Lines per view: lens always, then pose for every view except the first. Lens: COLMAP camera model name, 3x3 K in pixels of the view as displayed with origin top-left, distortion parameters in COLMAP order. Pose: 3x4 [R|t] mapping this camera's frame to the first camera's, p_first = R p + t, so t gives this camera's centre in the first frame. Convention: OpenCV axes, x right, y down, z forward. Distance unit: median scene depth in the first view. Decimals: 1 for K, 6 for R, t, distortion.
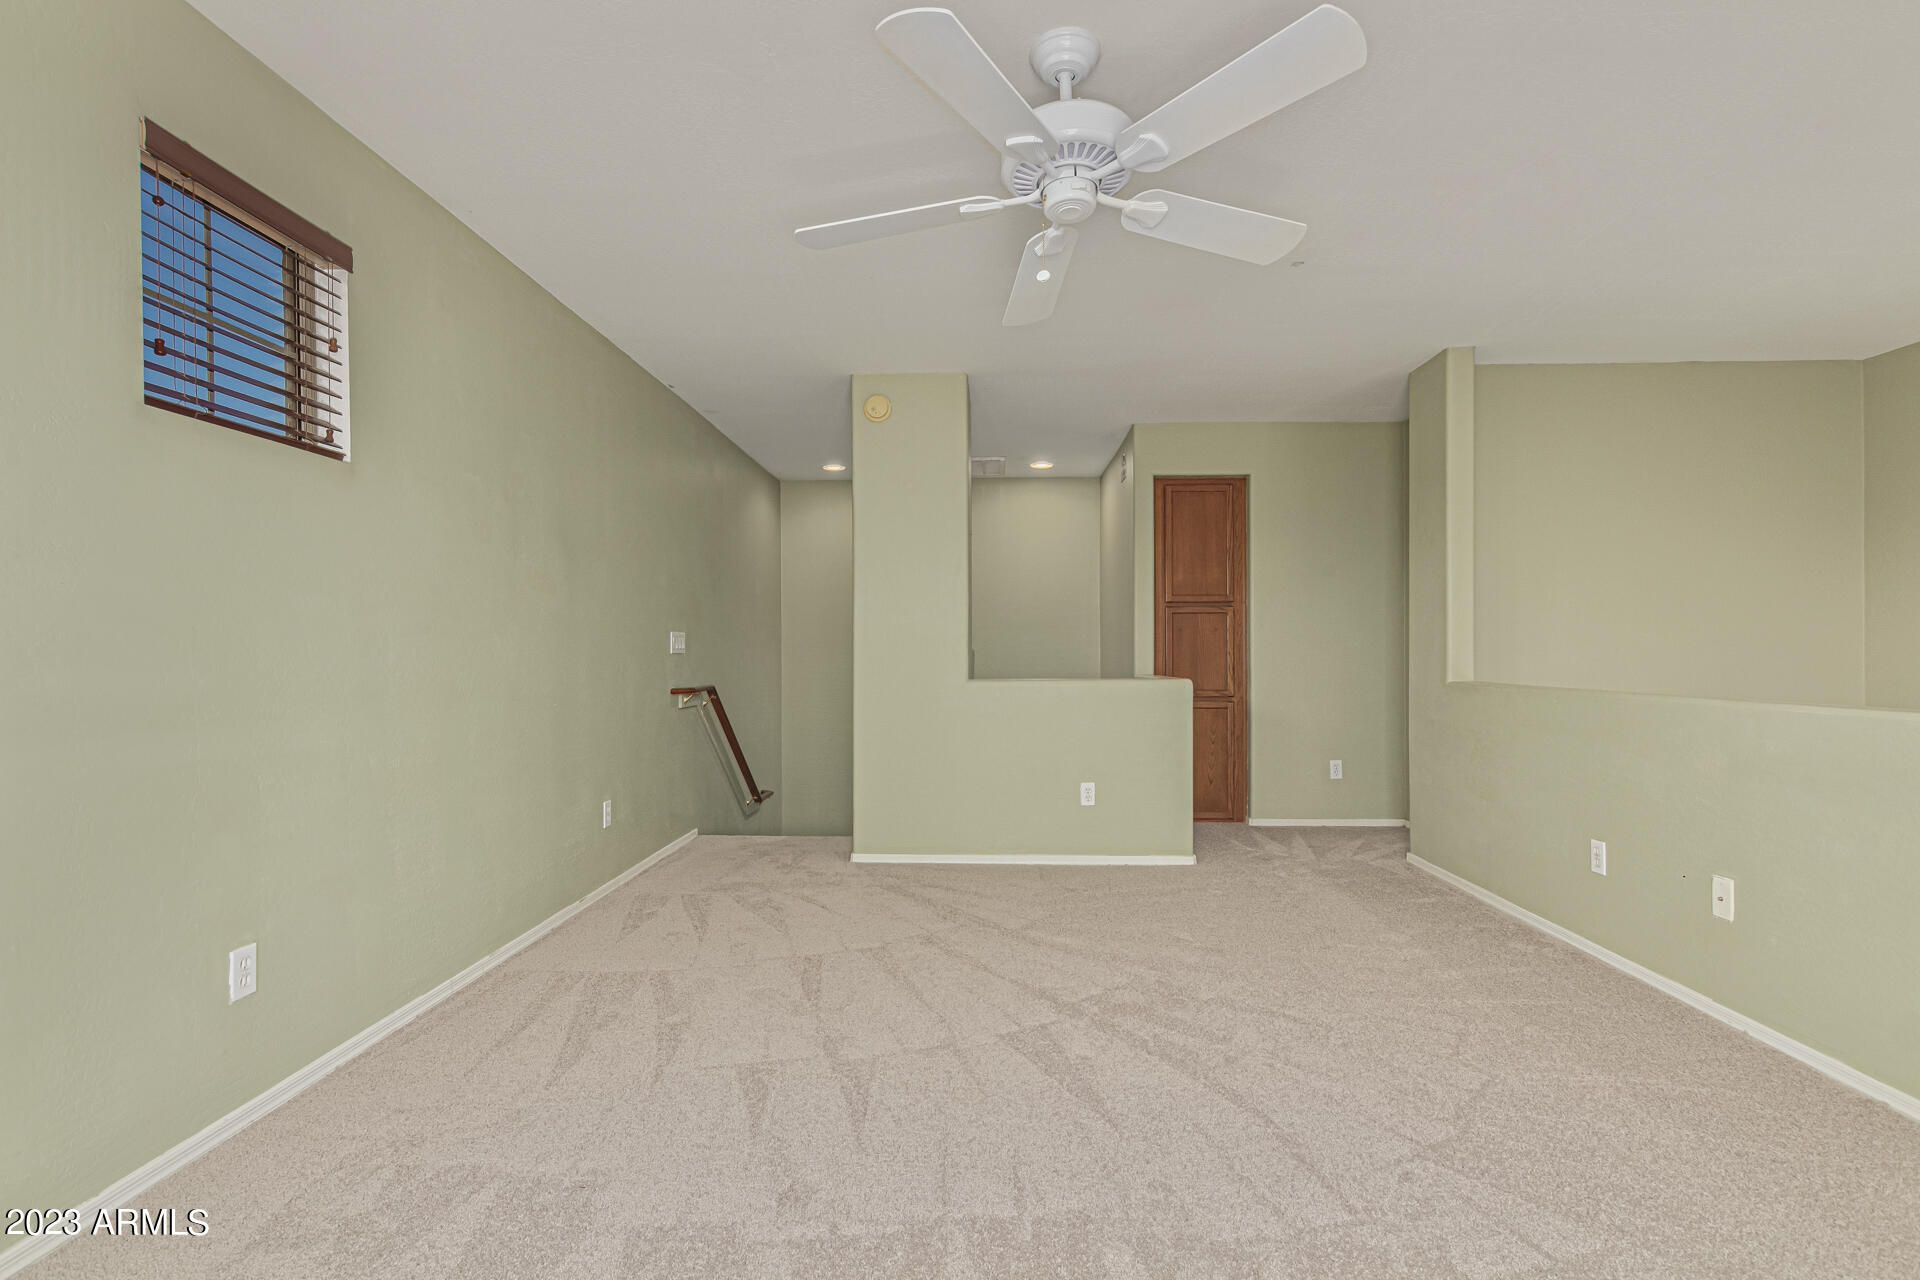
lens RADIAL K [[884.2, 0, 967.1], [0, 884.2, 648.3], [0, 0, 1]] dist [0.003292, -0.002695]
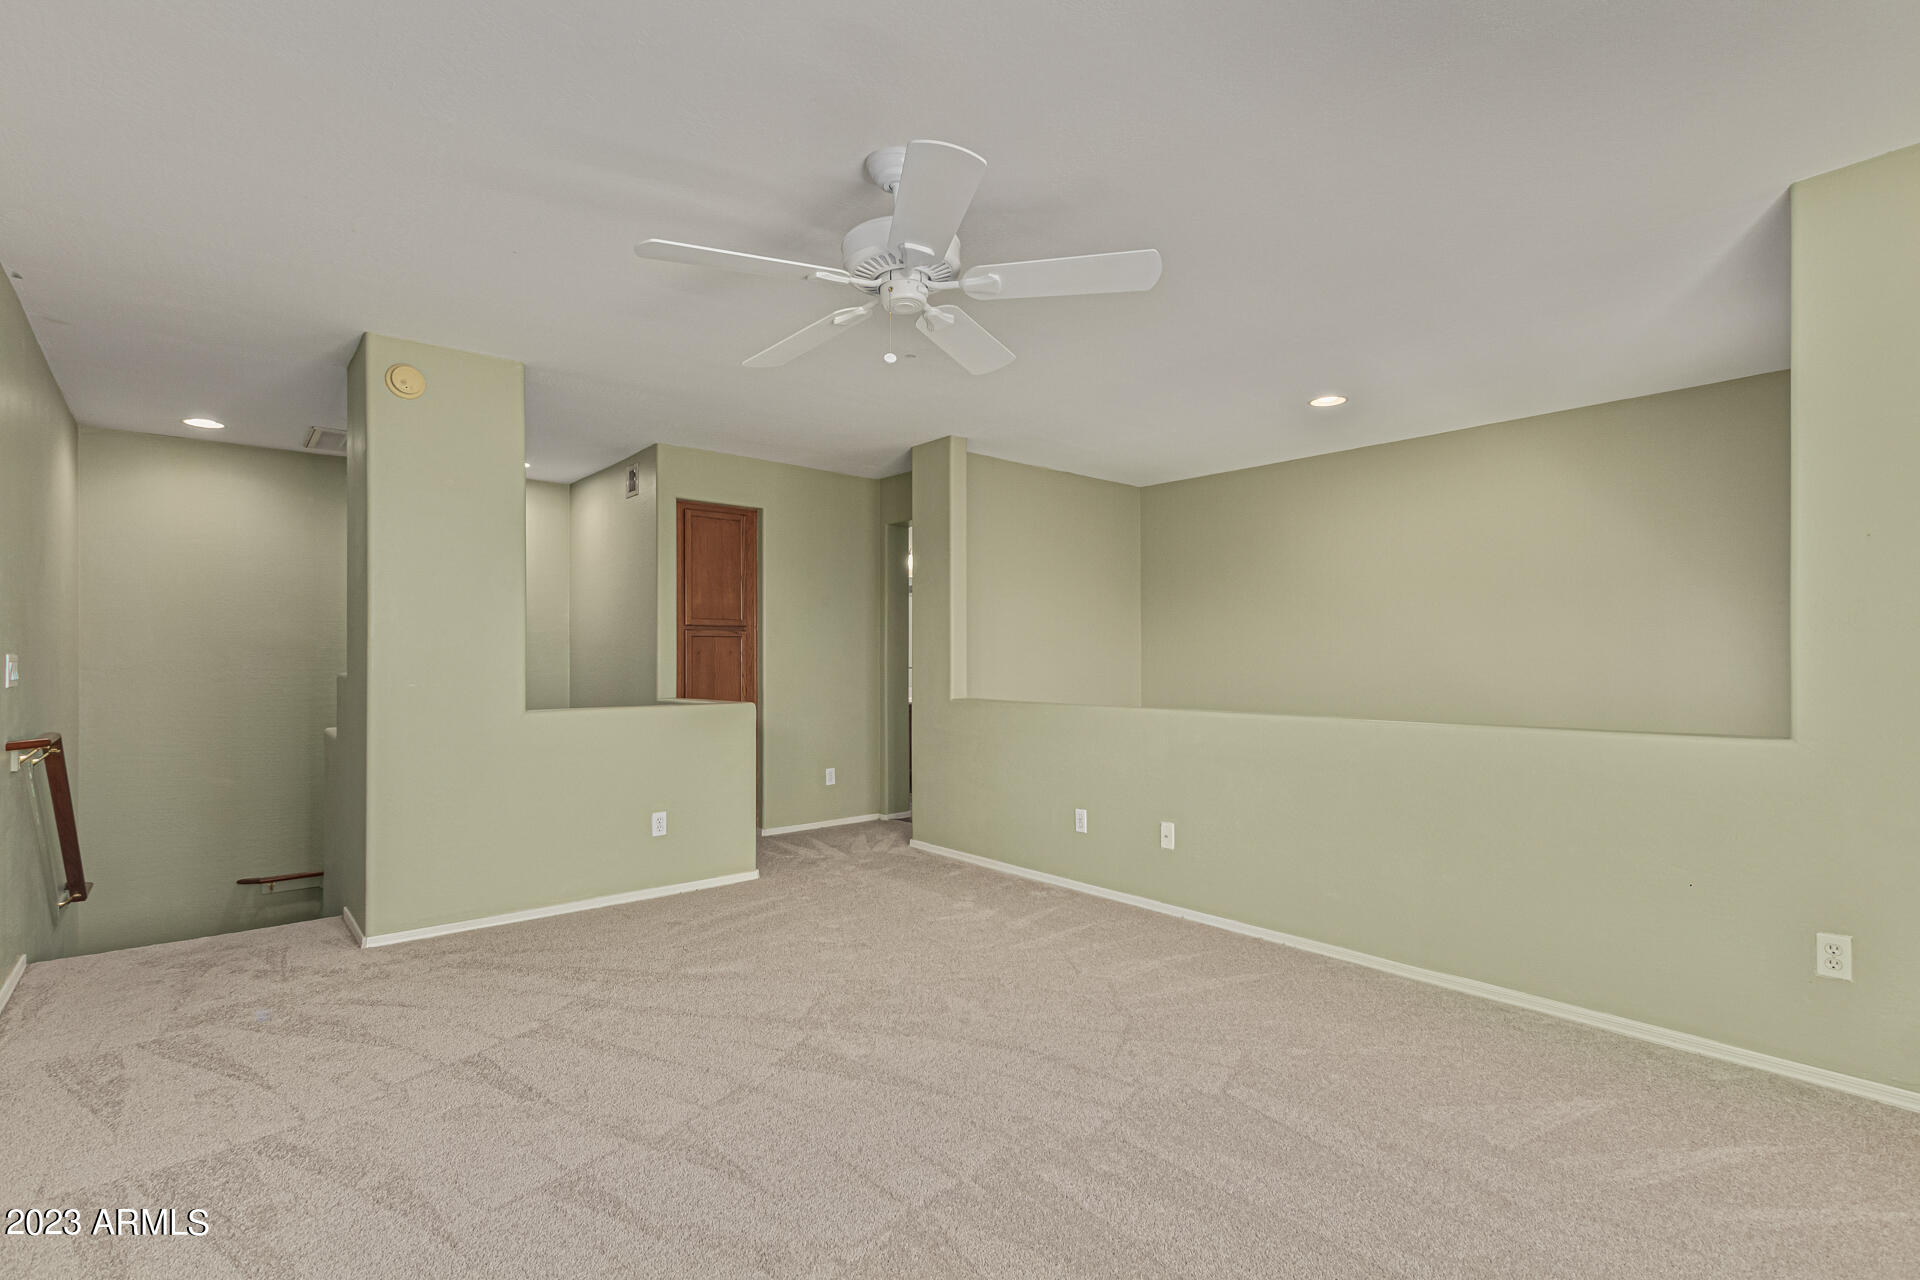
lens RADIAL K [[884.2, 0, 977.6], [0, 884.2, 651.9], [0, 0, 1]] dist [0.003292, -0.002695]
pose [[0.729717, 0.007086, 0.683713, -0.345968], [-0.002344, 0.999966, -0.007863, -0.023005], [-0.683746, 0.004135, 0.729709, 0.061006]]
